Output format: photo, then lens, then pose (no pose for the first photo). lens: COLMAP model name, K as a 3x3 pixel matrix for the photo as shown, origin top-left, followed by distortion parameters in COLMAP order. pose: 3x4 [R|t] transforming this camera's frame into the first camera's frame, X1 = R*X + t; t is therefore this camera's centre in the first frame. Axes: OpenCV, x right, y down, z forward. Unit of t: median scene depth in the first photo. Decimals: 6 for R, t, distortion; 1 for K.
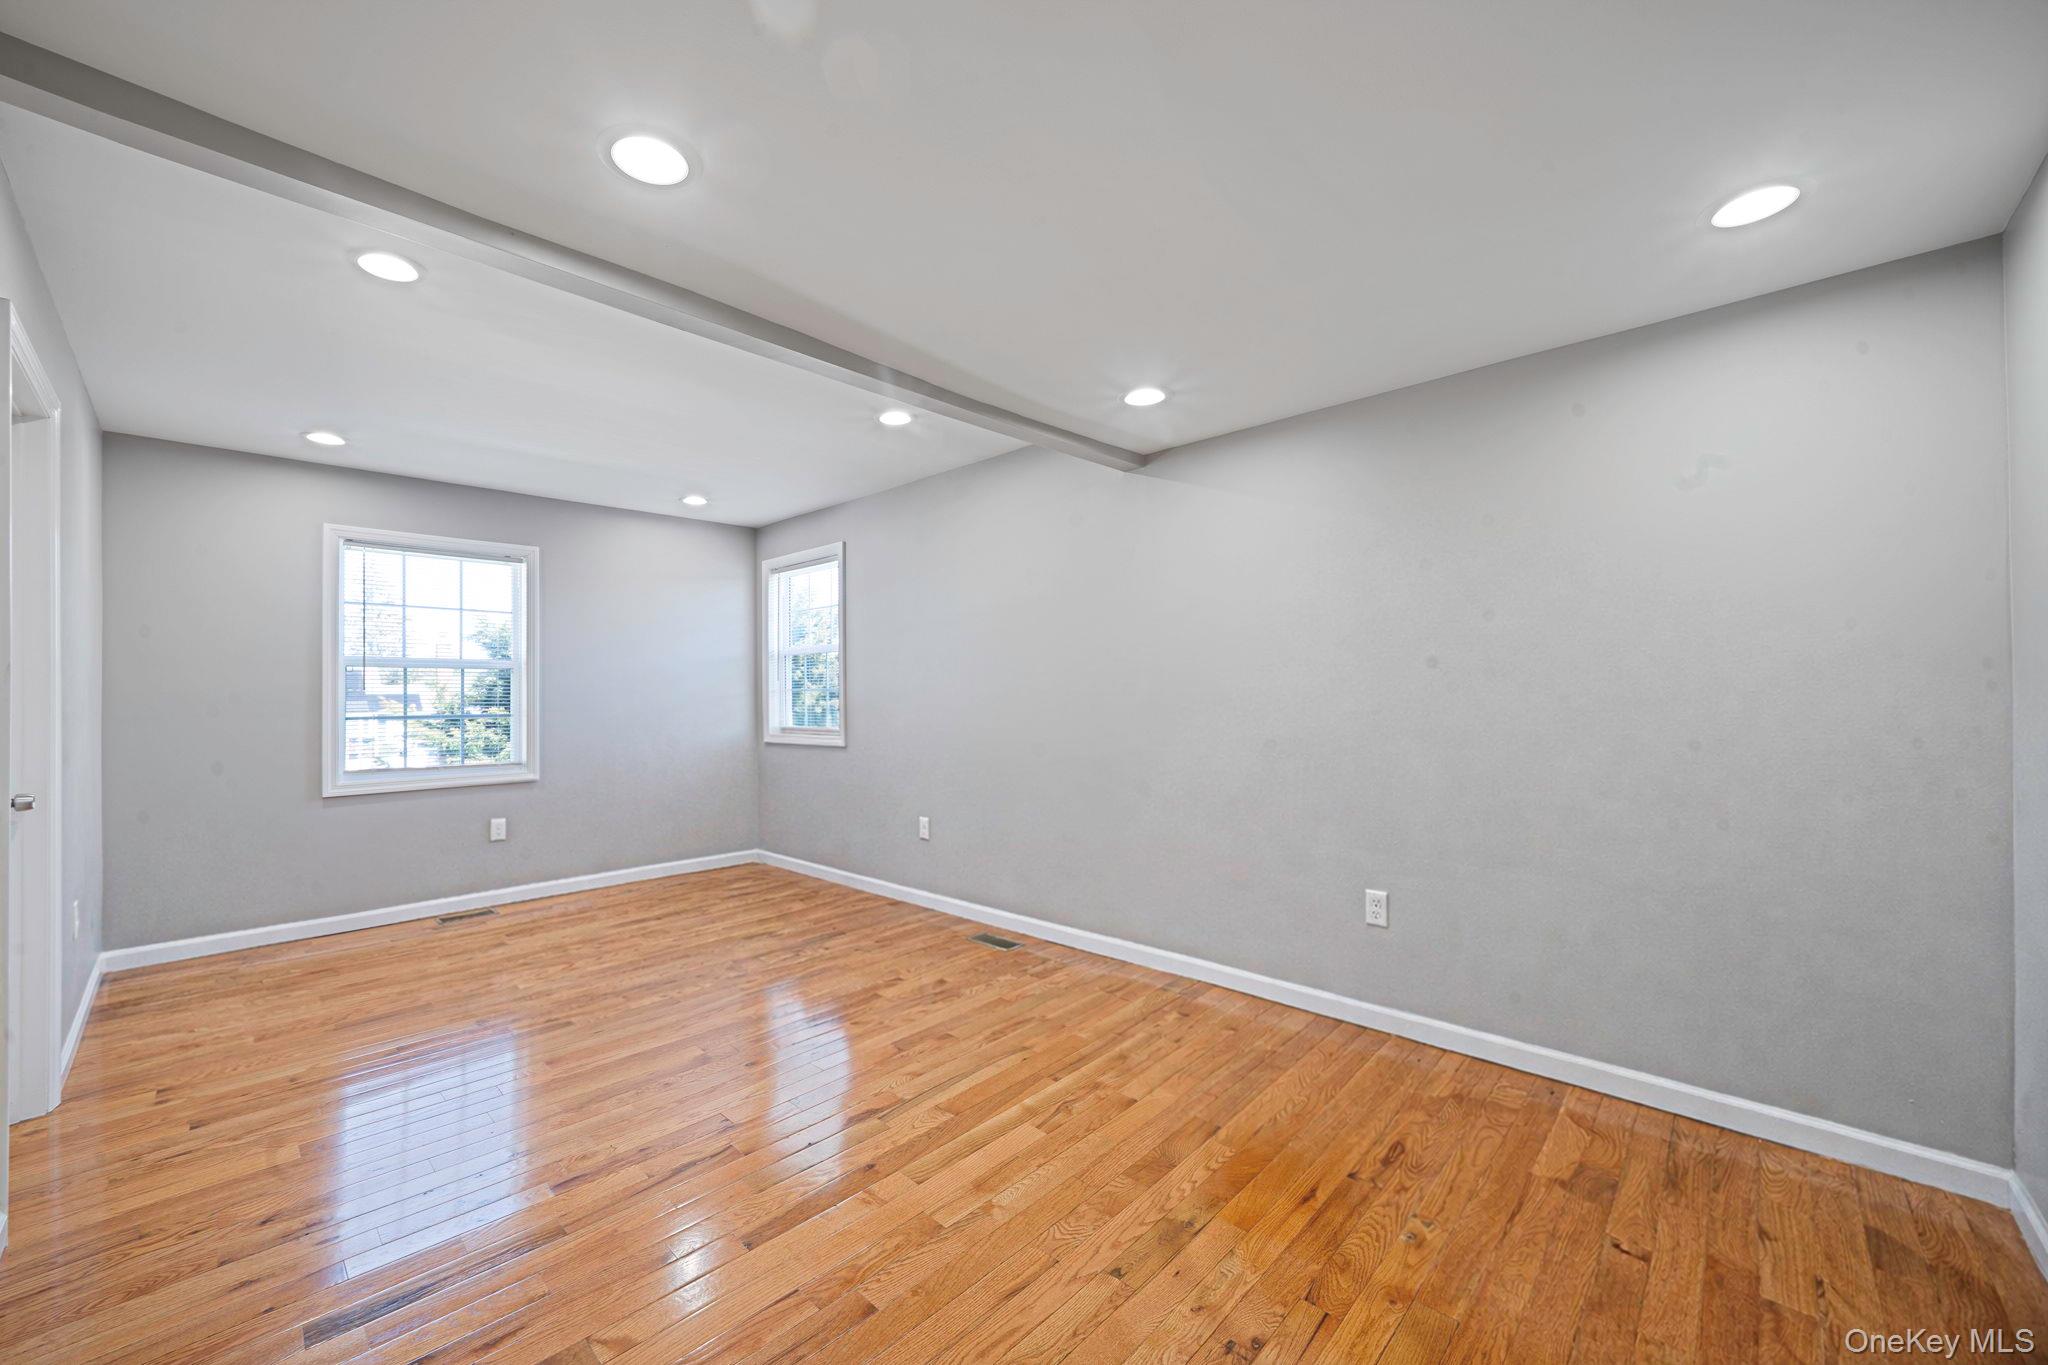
lens RADIAL K [[842.3, 0, 953.5], [0, 842.3, 688.5], [0, 0, 1]] dist [-0.000989, -0.000013]
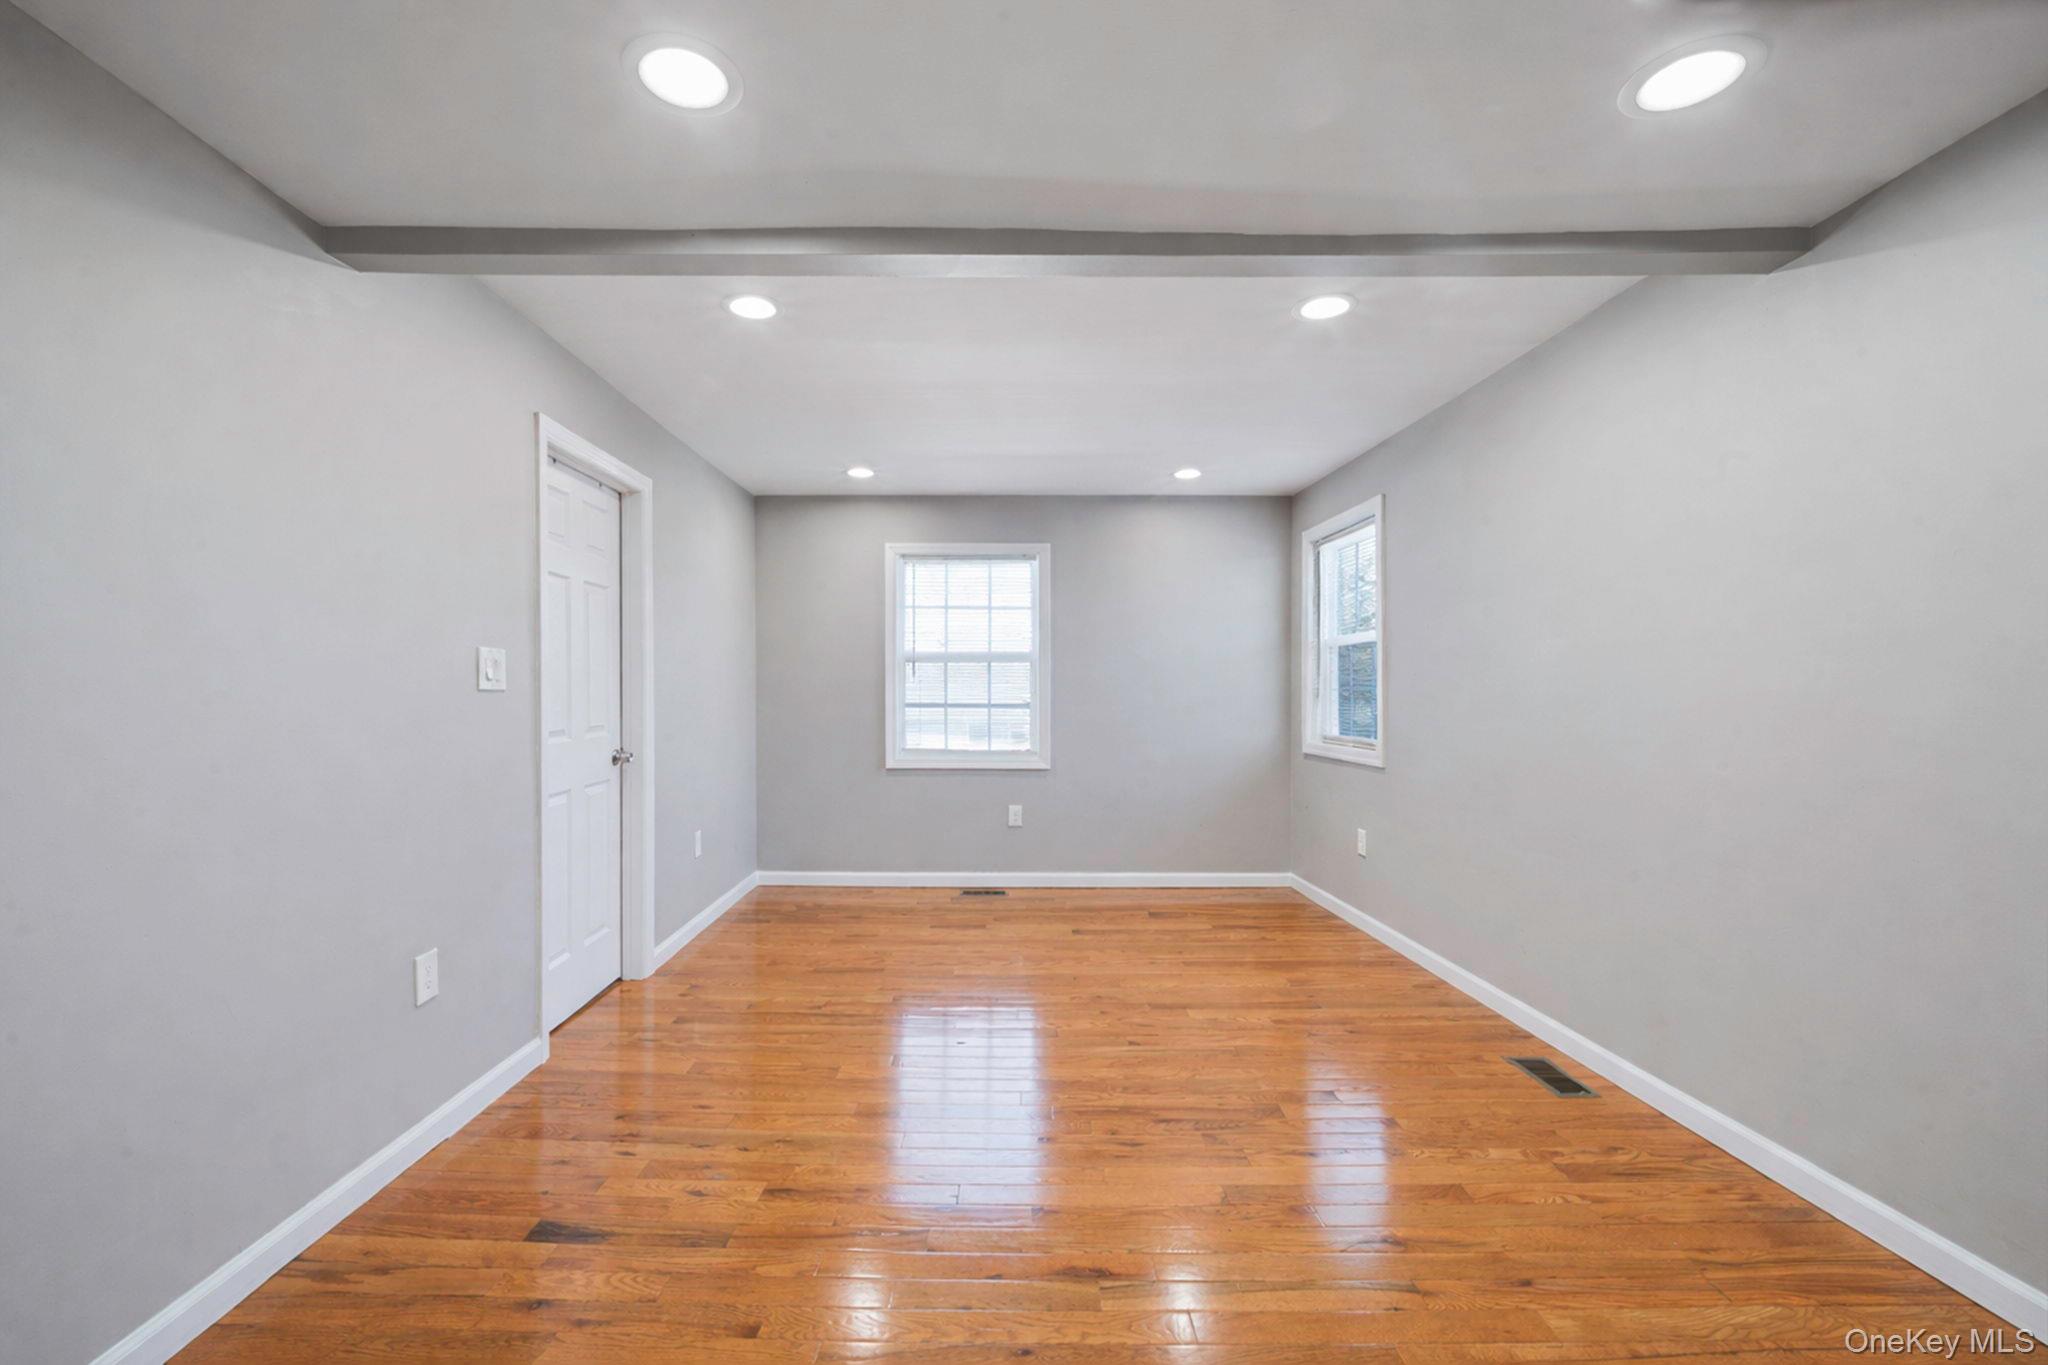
lens RADIAL K [[845.7, 0, 1024.0], [0, 845.7, 682.5], [0, 0, 1]] dist [0.015144, -0.000015]
pose [[0.701835, 0.007279, -0.712302, 0.230607], [-0.007792, 0.999966, 0.002542, -0.003112], [0.712297, 0.003766, 0.701868, 0.269621]]
